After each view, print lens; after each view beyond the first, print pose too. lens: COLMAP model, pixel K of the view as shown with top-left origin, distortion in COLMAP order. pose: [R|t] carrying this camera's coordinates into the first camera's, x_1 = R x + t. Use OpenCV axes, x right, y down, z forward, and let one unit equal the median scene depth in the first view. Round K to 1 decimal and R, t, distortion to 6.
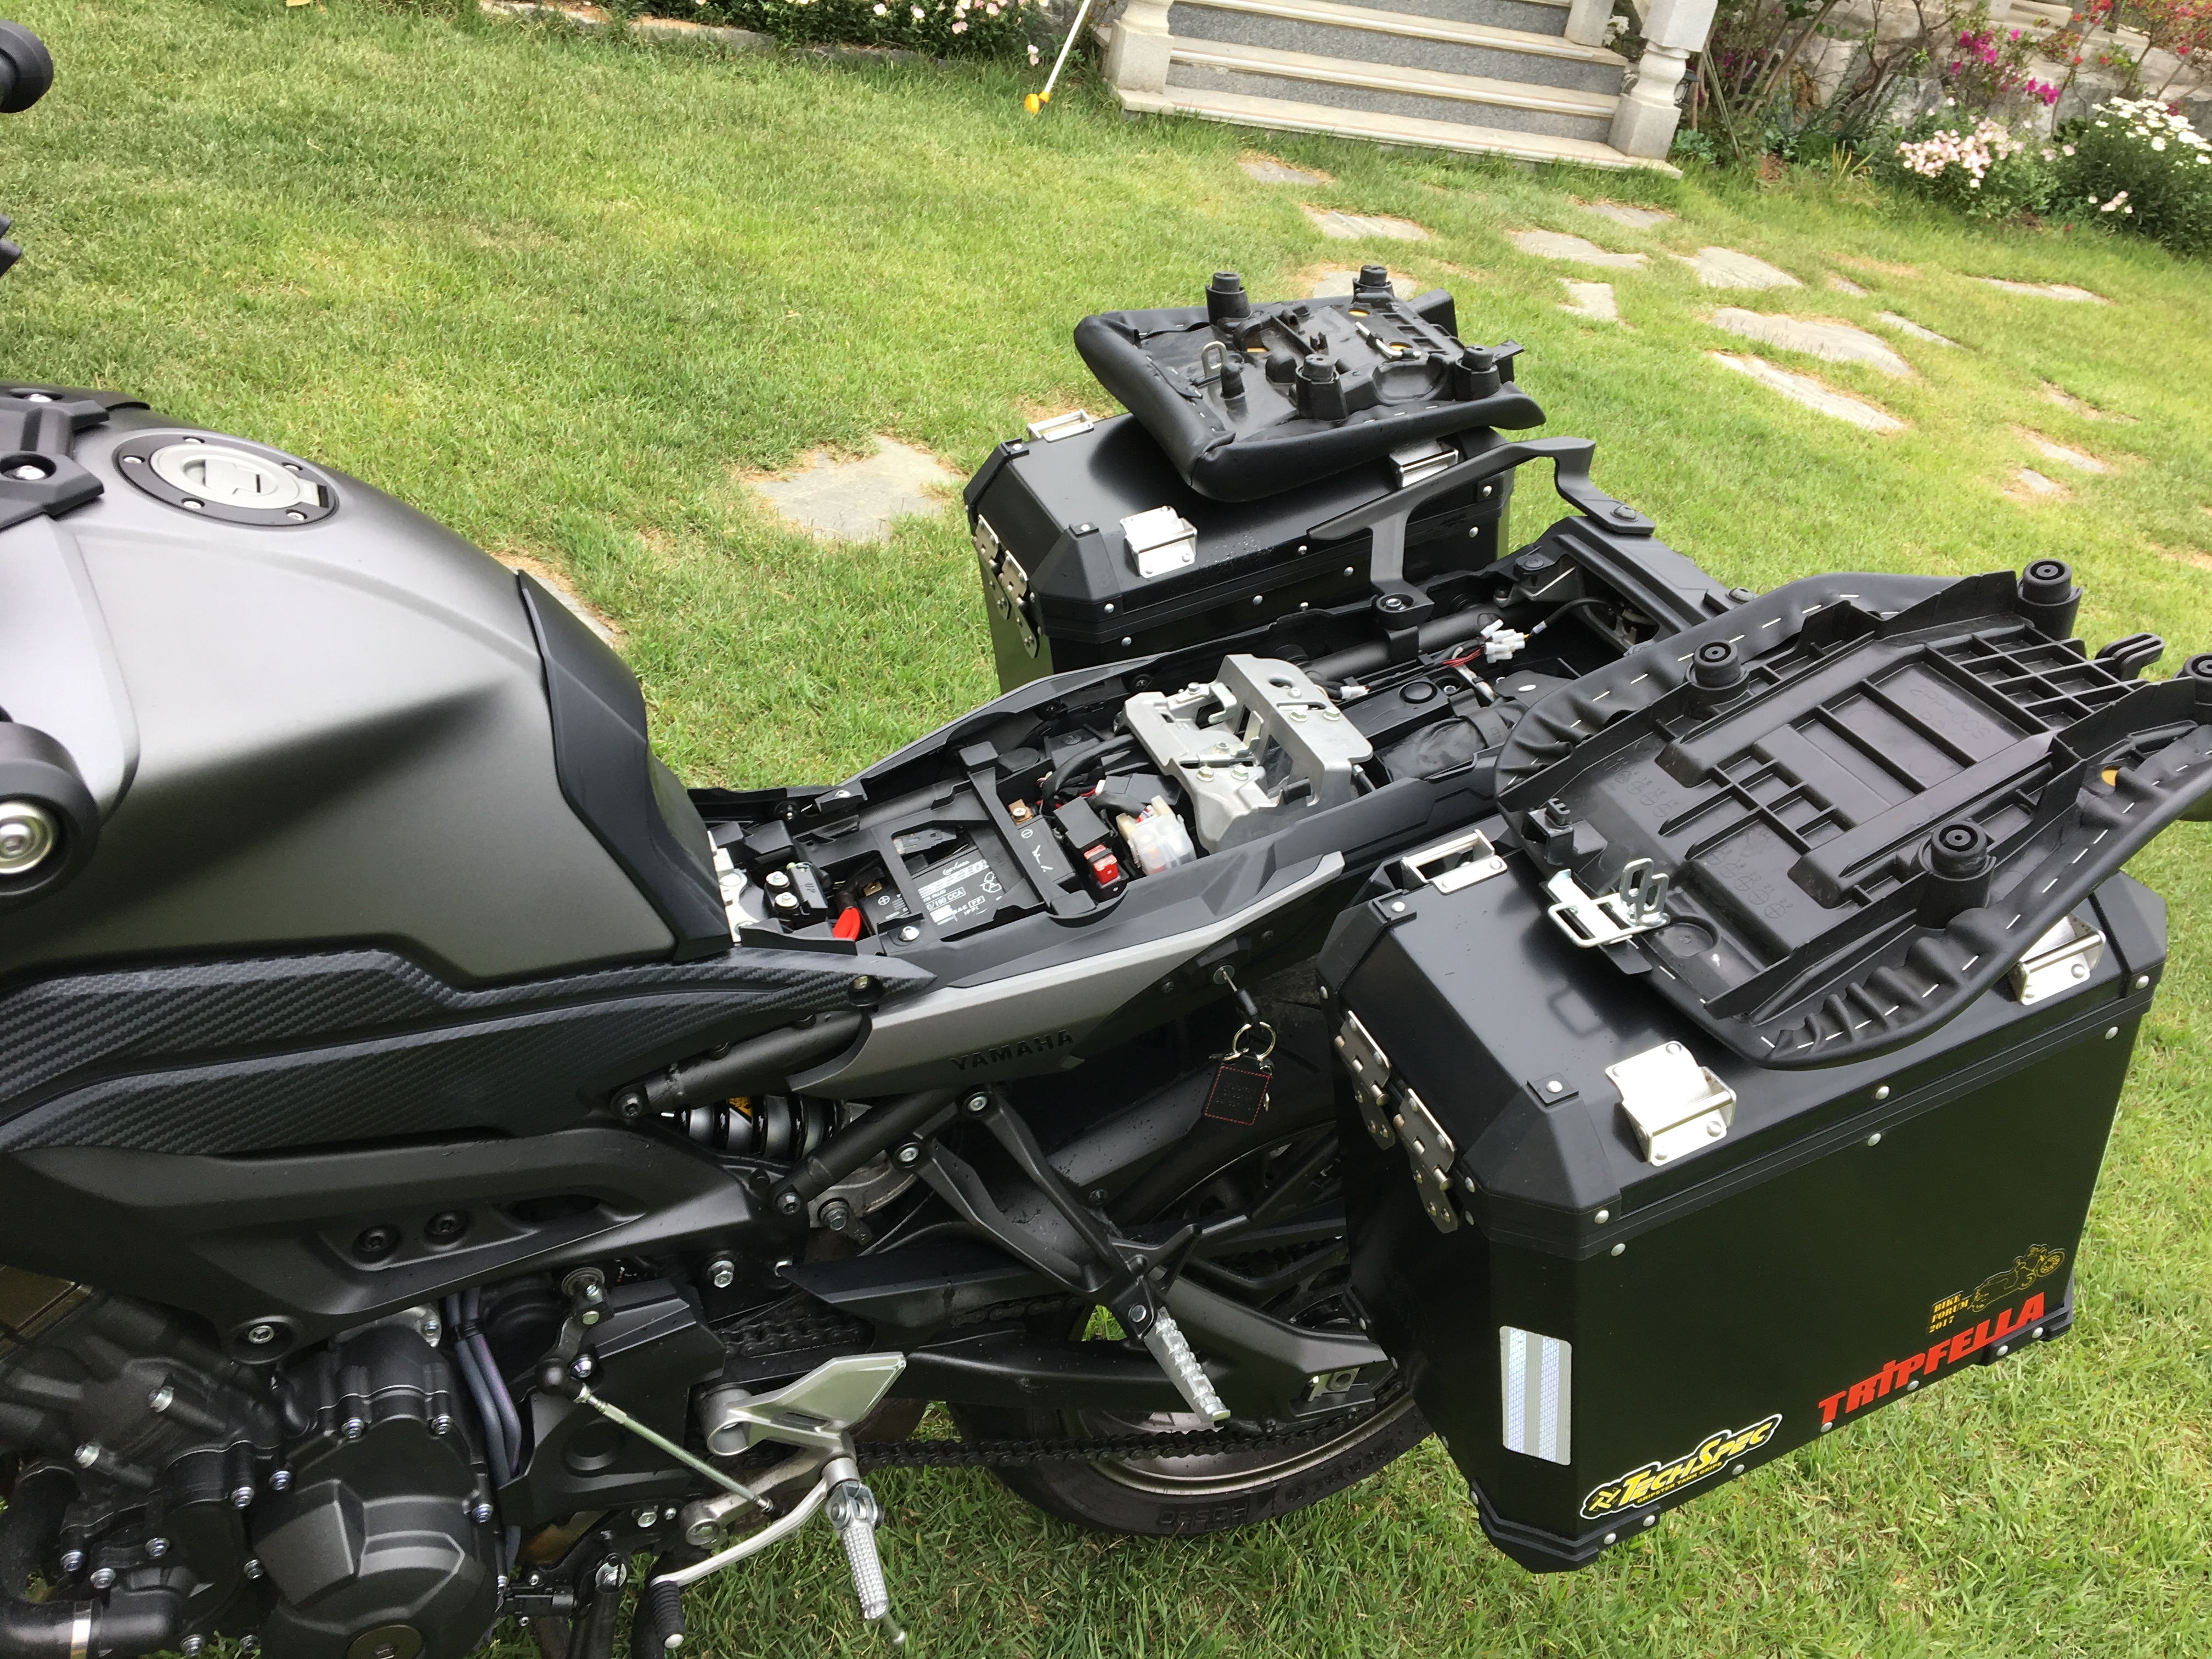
lens RADIAL K [[1877.1, 0, 1106.0], [0, 1877.1, 829.5], [0, 0, 1]] dist [0.113793, -0.239892]
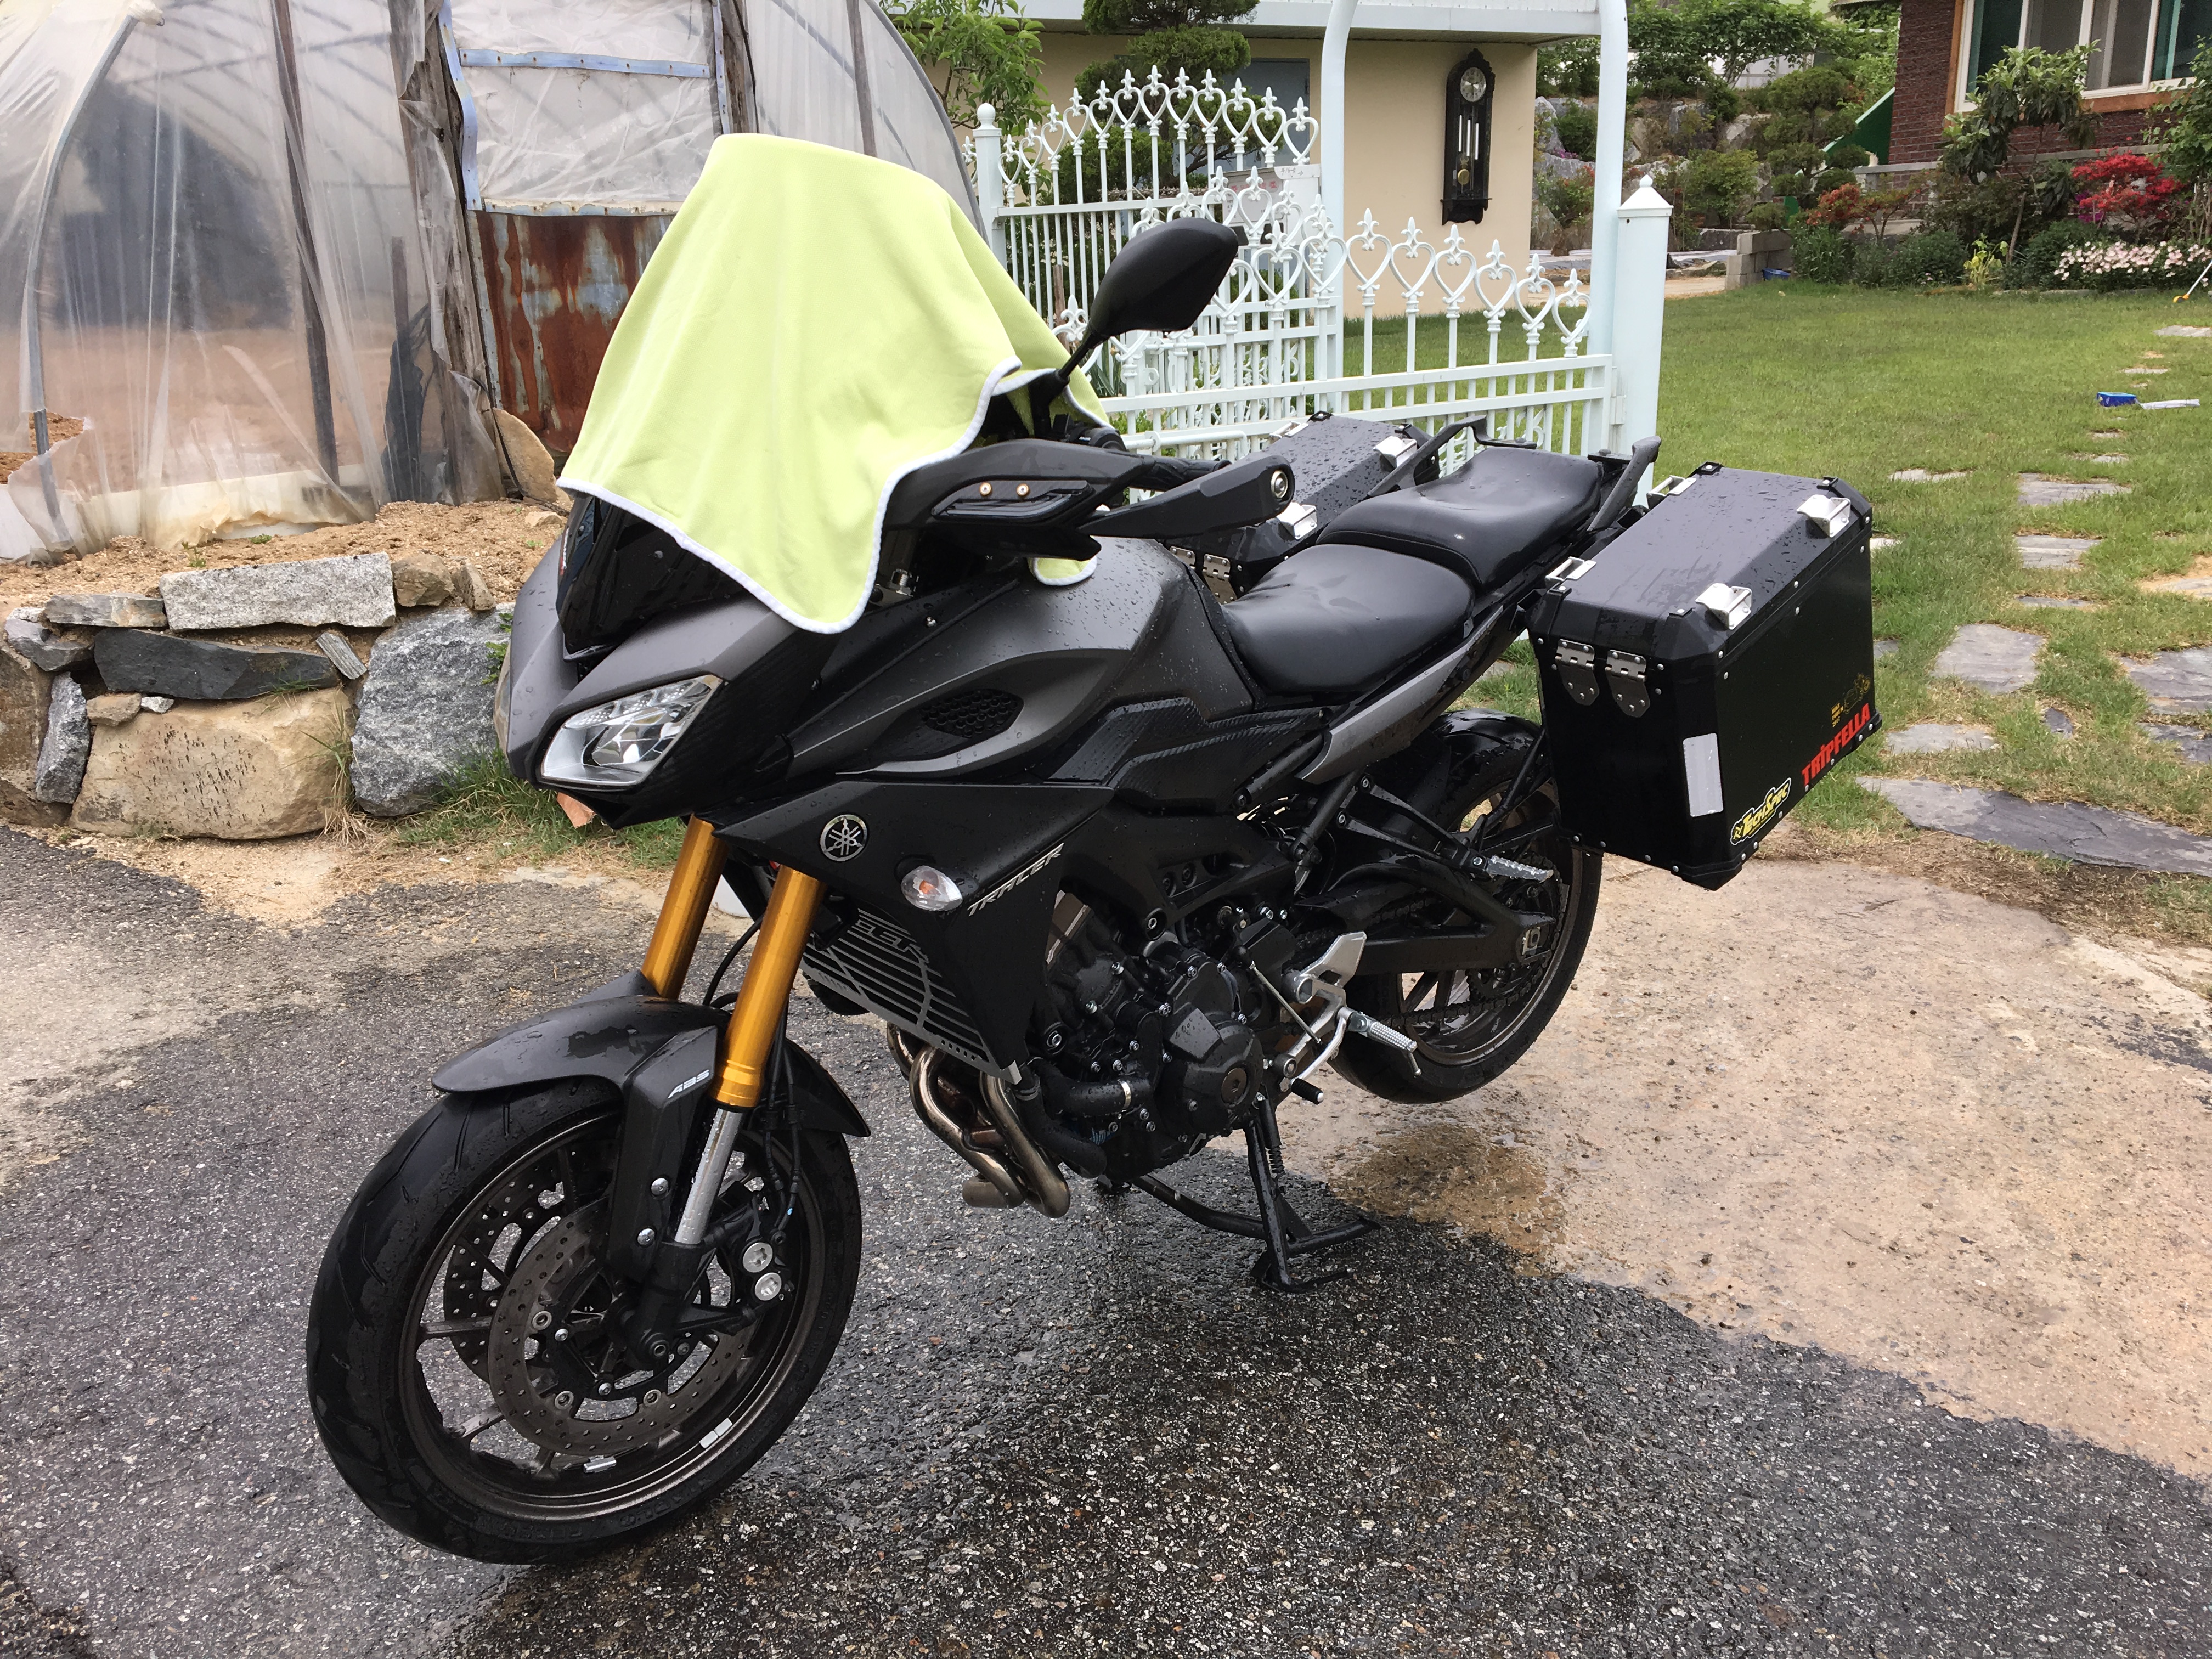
lens RADIAL K [[1877.1, 0, 1106.0], [0, 1877.1, 829.5], [0, 0, 1]] dist [0.113793, -0.239892]
pose [[0.920549, -0.279214, 0.273183, -0.933994], [0.319856, 0.940236, -0.116830, 0.363770], [-0.224236, 0.194927, 0.954841, -0.827636]]
